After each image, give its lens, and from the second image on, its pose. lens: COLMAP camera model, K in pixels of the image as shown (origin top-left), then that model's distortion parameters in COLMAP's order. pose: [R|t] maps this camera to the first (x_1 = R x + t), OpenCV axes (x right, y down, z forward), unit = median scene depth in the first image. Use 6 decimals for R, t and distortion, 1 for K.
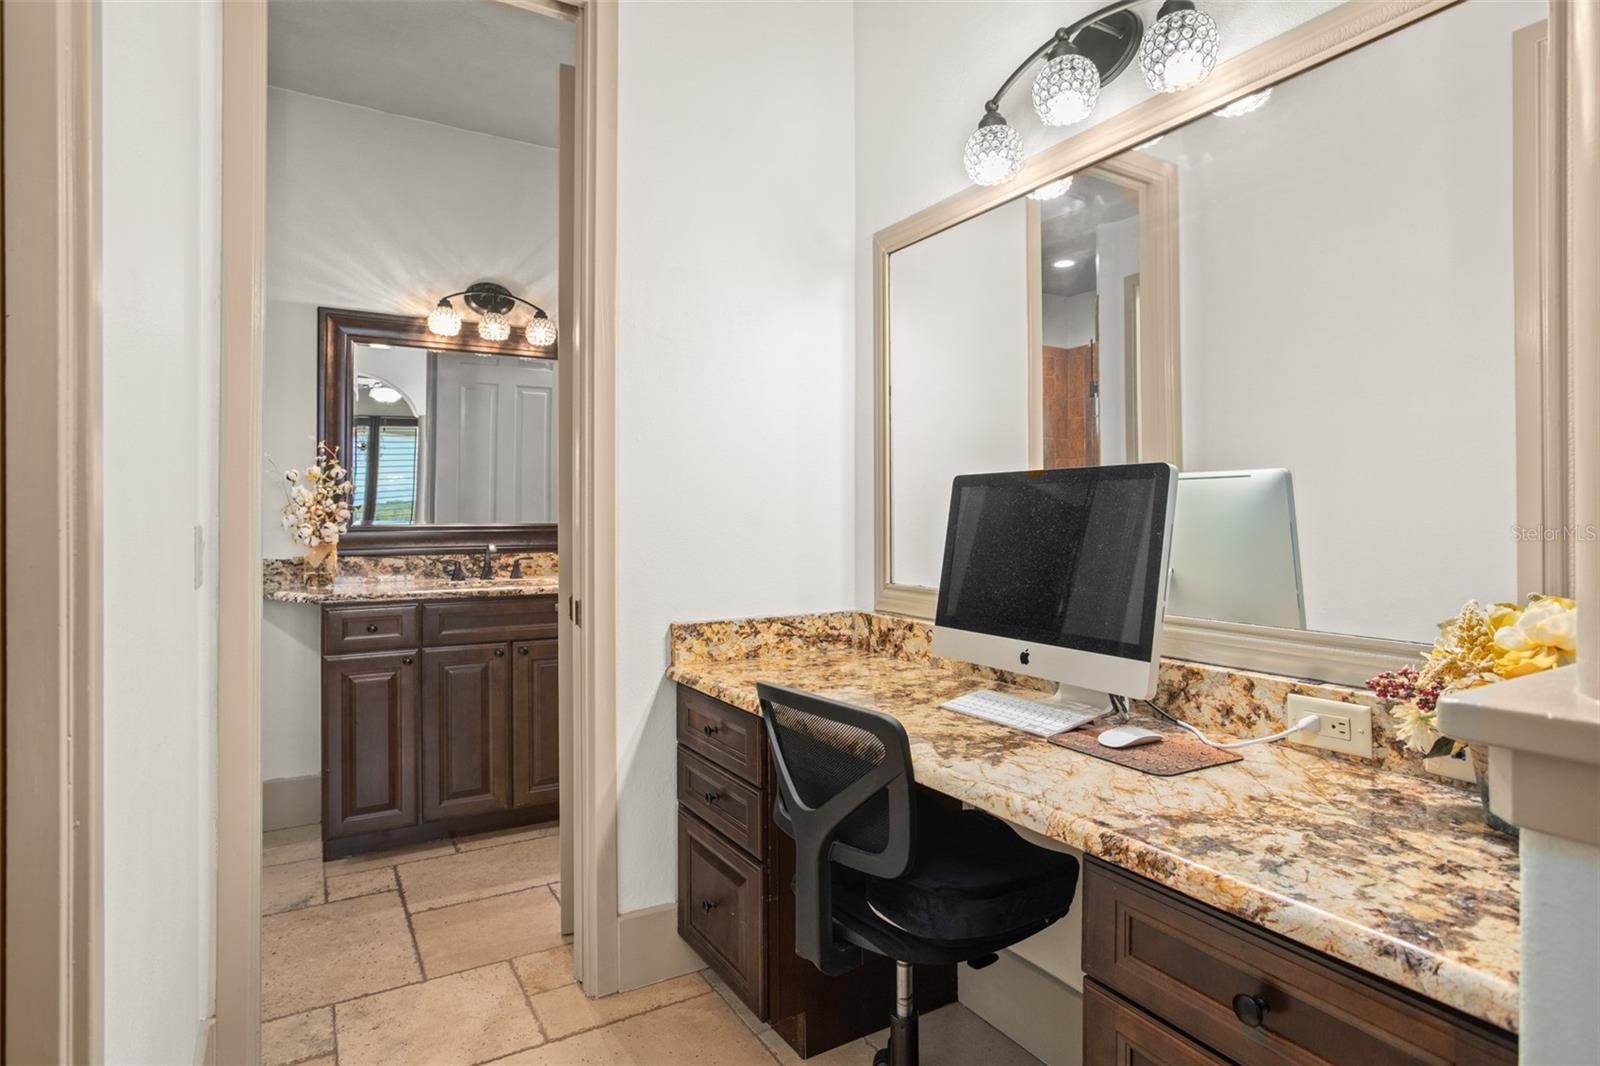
lens RADIAL K [[848.3, 0, 795.0], [0, 848.3, 522.2], [0, 0, 1]] dist [-0.020734, 0.008230]
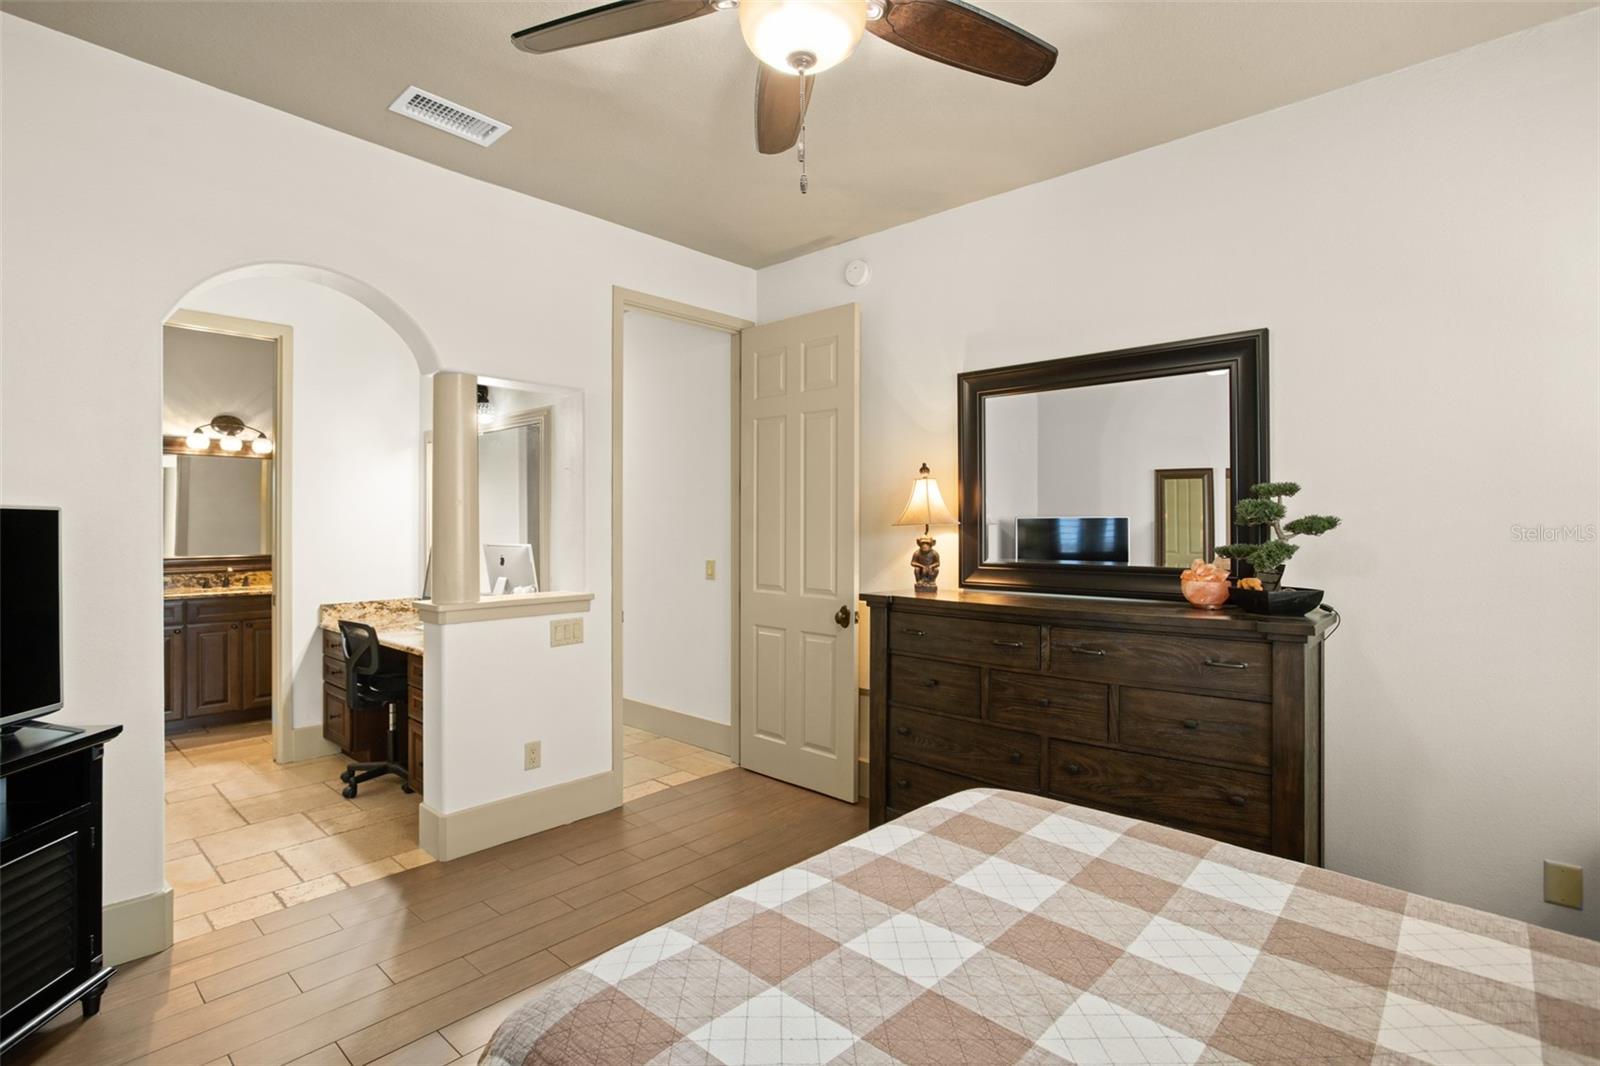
lens RADIAL K [[768.1, 0, 801.8], [0, 768.1, 526.8], [0, 0, 1]] dist [-0.018694, 0.009573]
pose [[0.954214, 0.000897, 0.299122, 0.325233], [-0.000520, 0.999999, -0.001341, -0.060876], [-0.299123, 0.001125, 0.954214, -0.932459]]
